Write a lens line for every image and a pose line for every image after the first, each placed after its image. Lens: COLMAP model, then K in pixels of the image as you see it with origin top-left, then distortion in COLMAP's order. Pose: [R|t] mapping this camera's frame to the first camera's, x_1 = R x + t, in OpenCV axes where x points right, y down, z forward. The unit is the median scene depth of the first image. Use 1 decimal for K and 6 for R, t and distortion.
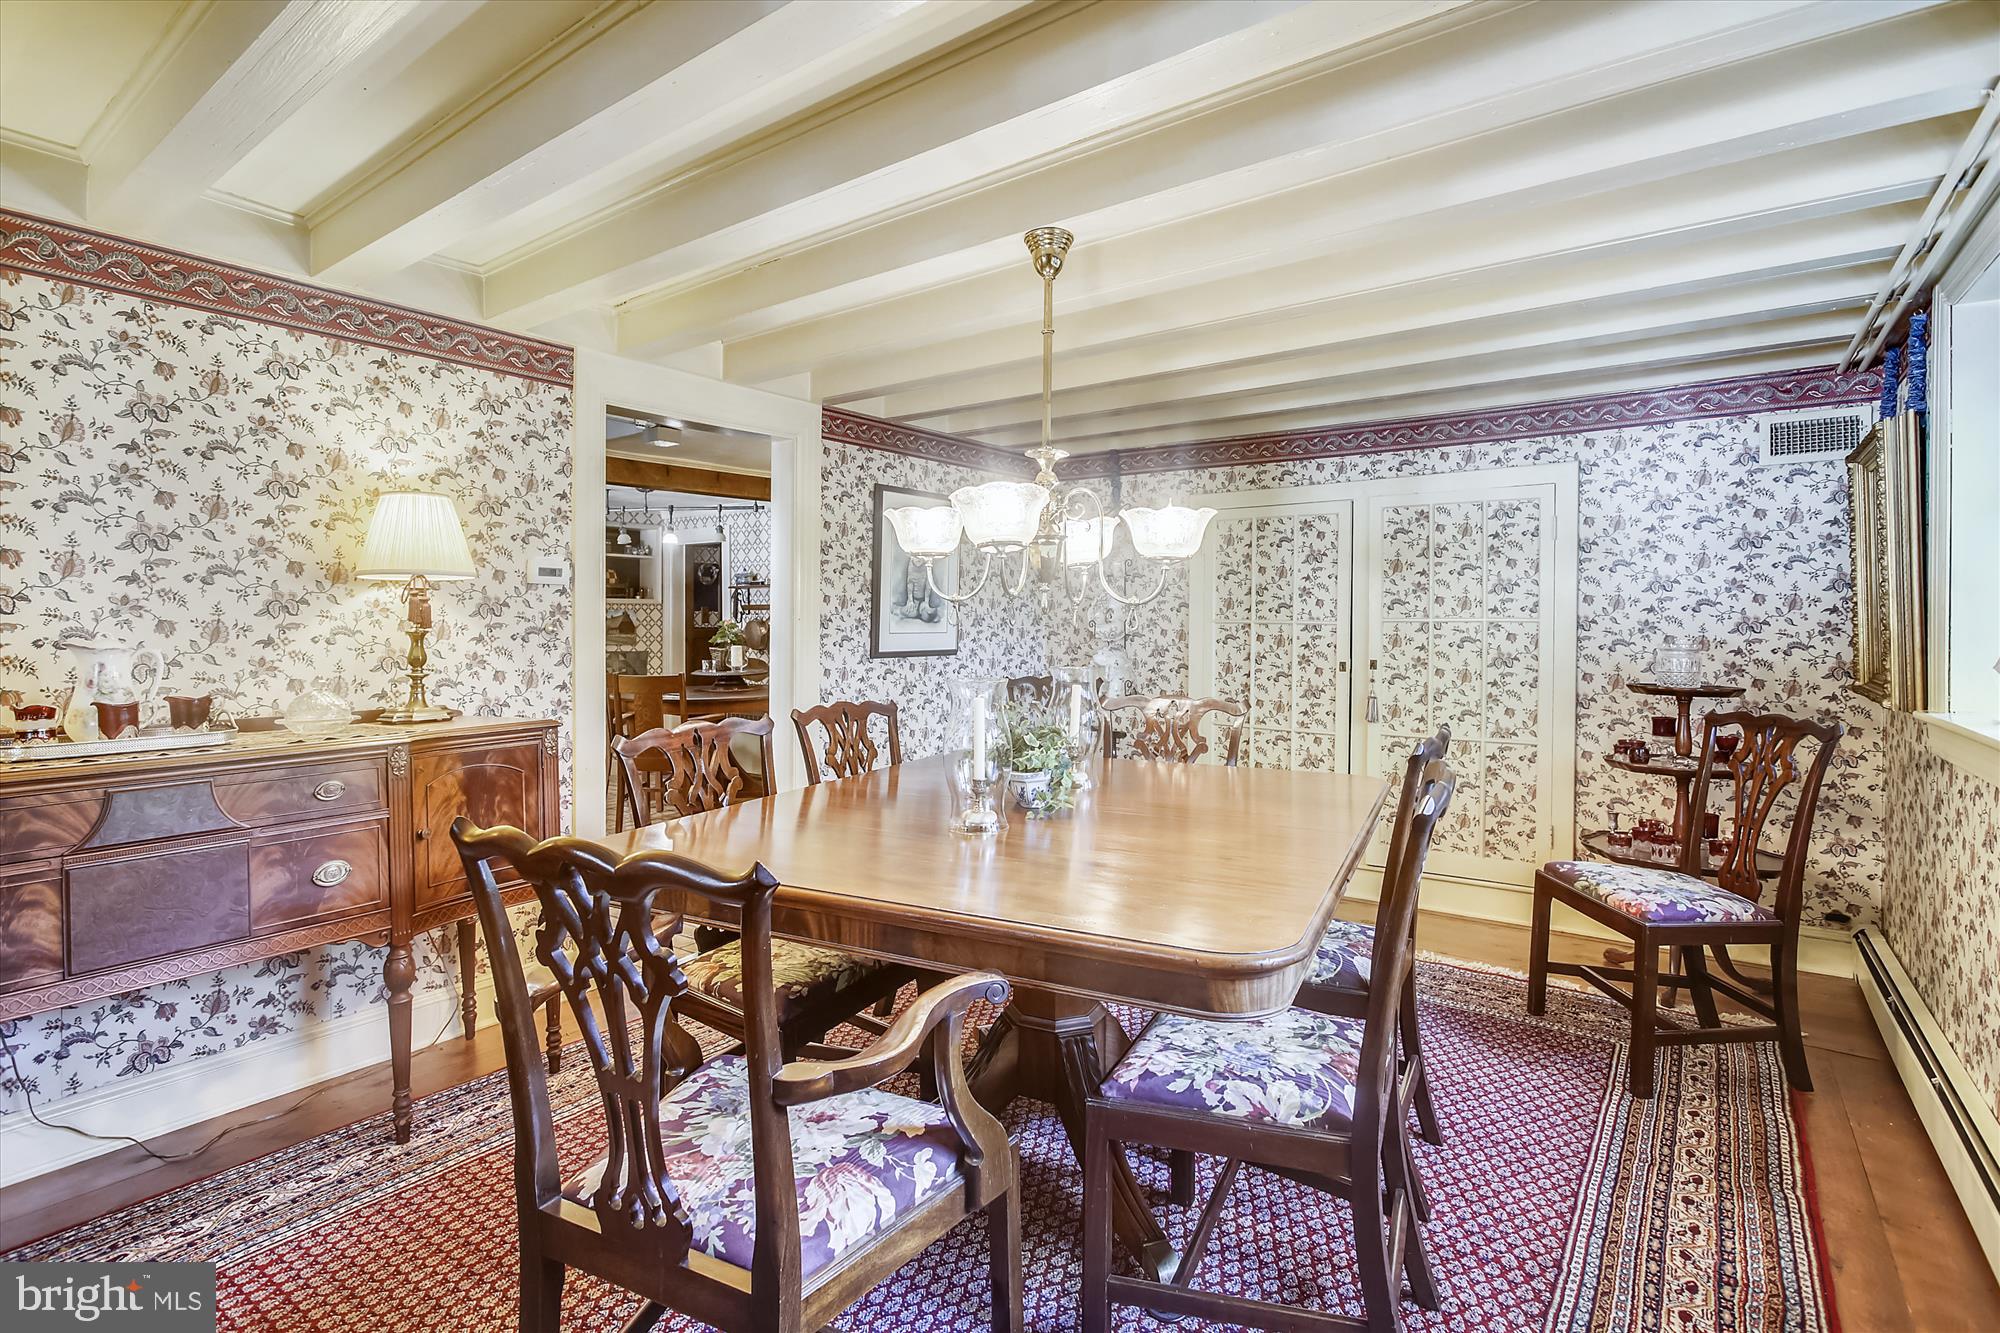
lens RADIAL K [[961.3, 0, 999.9], [0, 961.3, 626.2], [0, 0, 1]] dist [-0.002242, -0.000146]
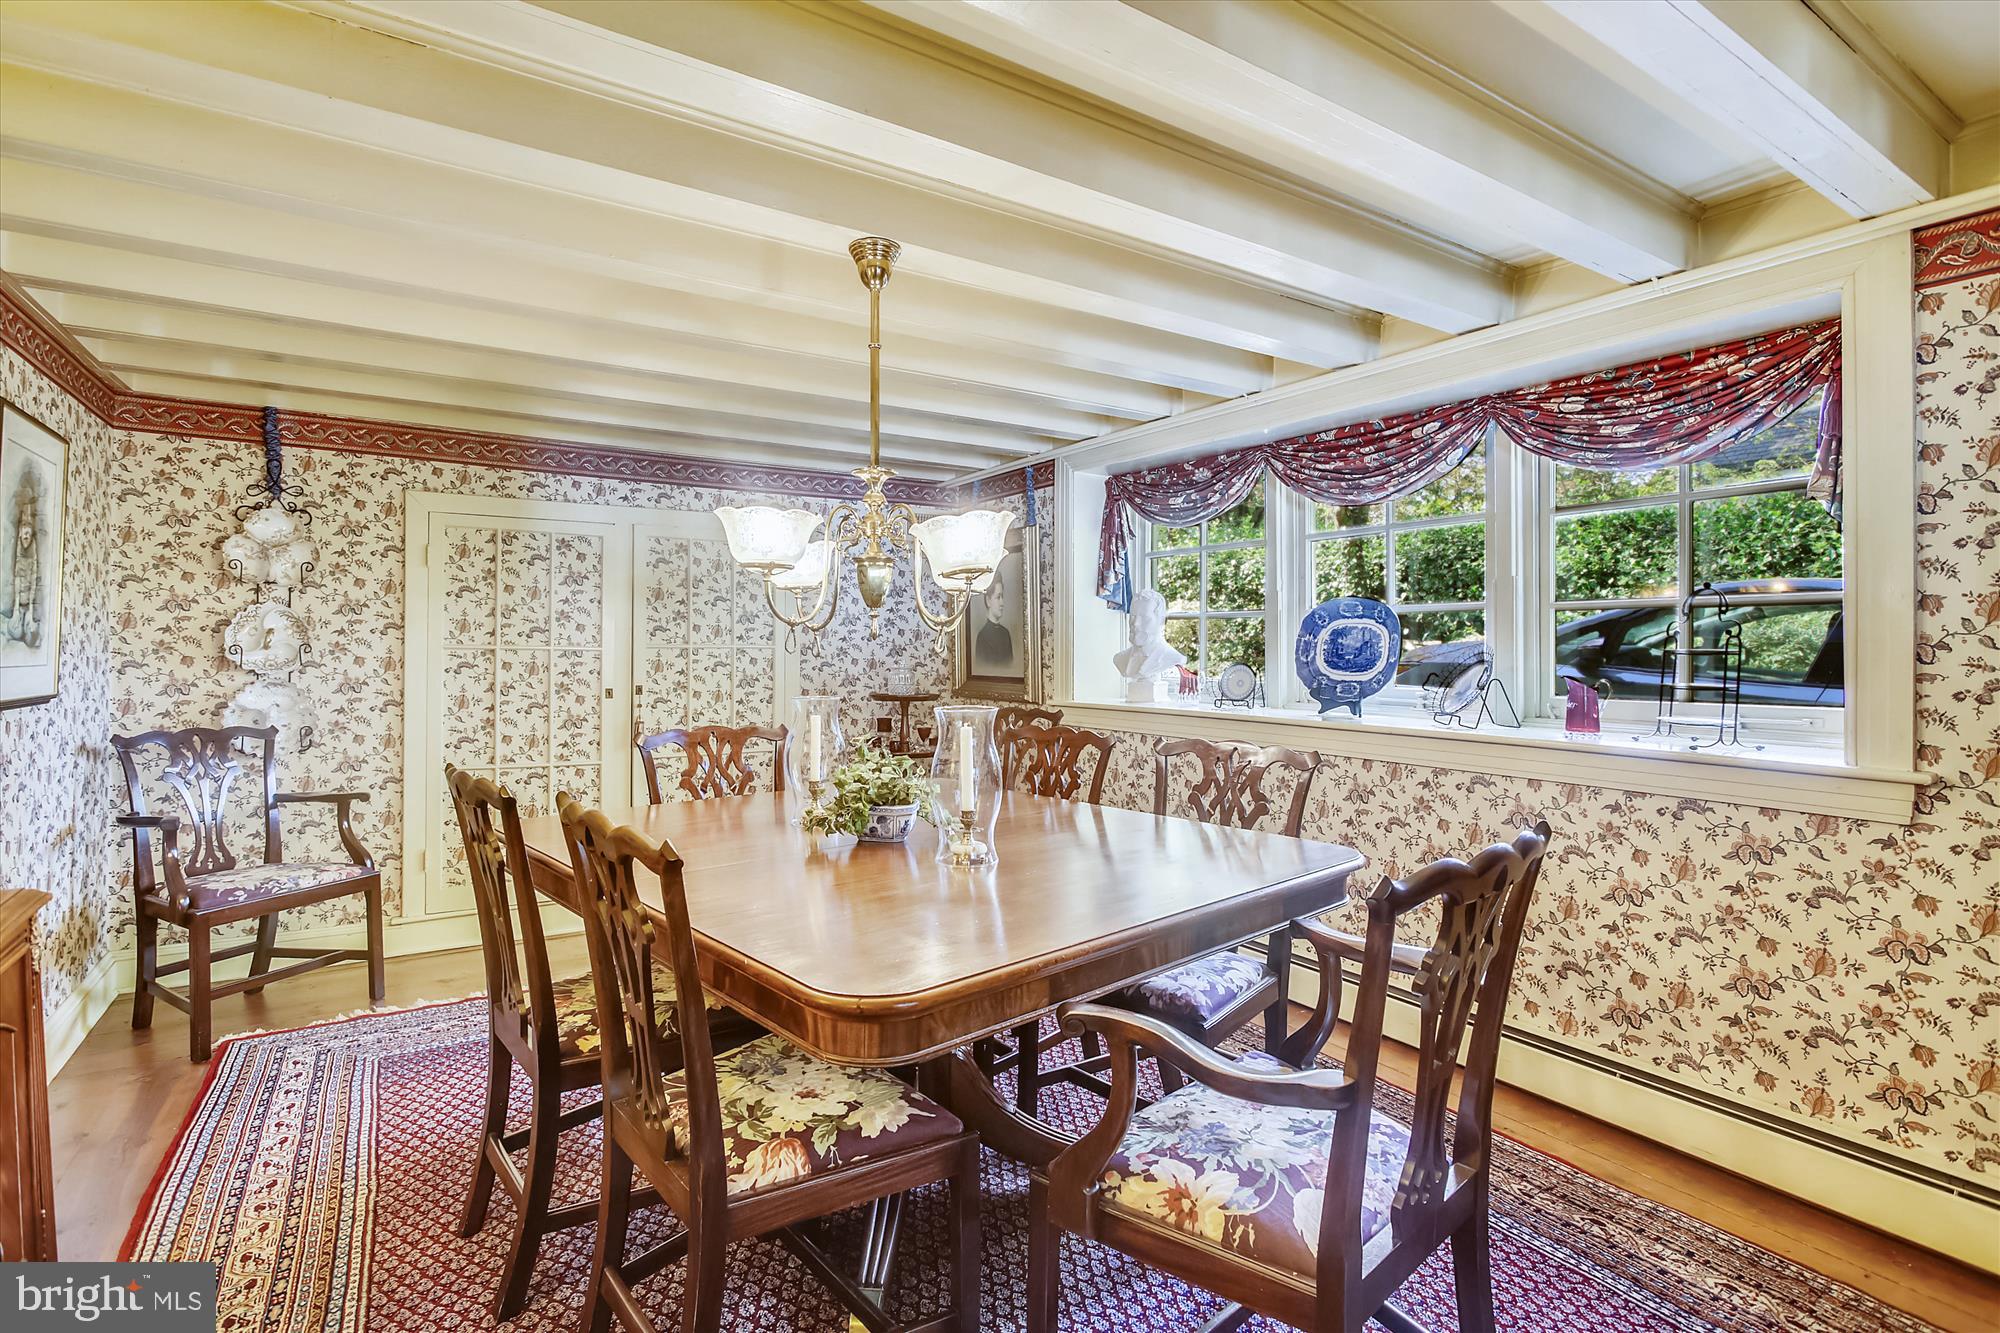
lens RADIAL K [[954.4, 0, 999.8], [0, 954.4, 647.9], [0, 0, 1]] dist [0.000727, 0.000323]
pose [[0.372366, 0.001784, 0.928084, -0.389372], [0.002361, 0.999993, -0.002870, -0.000650], [-0.928083, 0.003260, 0.372359, 0.262453]]
